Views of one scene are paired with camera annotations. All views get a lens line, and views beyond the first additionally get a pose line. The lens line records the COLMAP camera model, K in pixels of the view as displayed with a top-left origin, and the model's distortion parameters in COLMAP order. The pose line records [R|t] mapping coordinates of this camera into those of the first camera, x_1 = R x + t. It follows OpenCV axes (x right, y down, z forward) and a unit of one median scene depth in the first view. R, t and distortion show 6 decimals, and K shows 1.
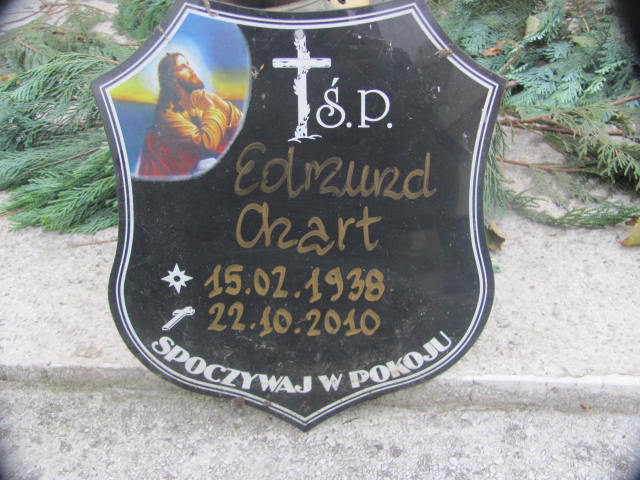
lens RADIAL K [[692.2, 0, 320.0], [0, 692.2, 240.0], [0, 0, 1]] dist [-0.203380, 0.349883]
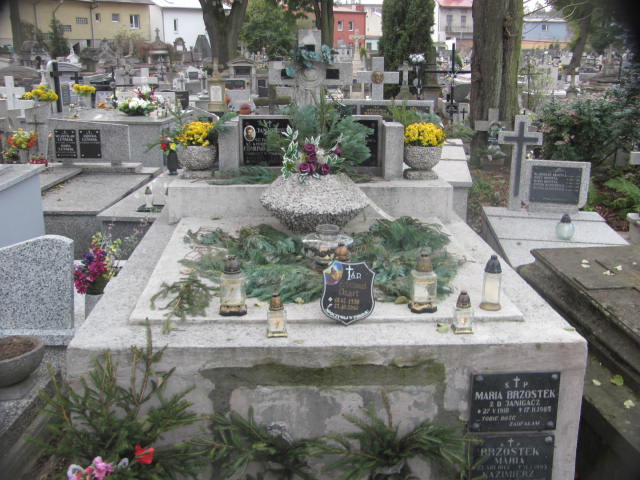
lens RADIAL K [[692.2, 0, 320.0], [0, 692.2, 240.0], [0, 0, 1]] dist [-0.203380, 0.349883]
pose [[0.966968, 0.061776, 0.247297, -2.009266], [0.019432, 0.949498, -0.313171, 1.618012], [-0.254154, 0.307632, 0.916934, -5.349529]]
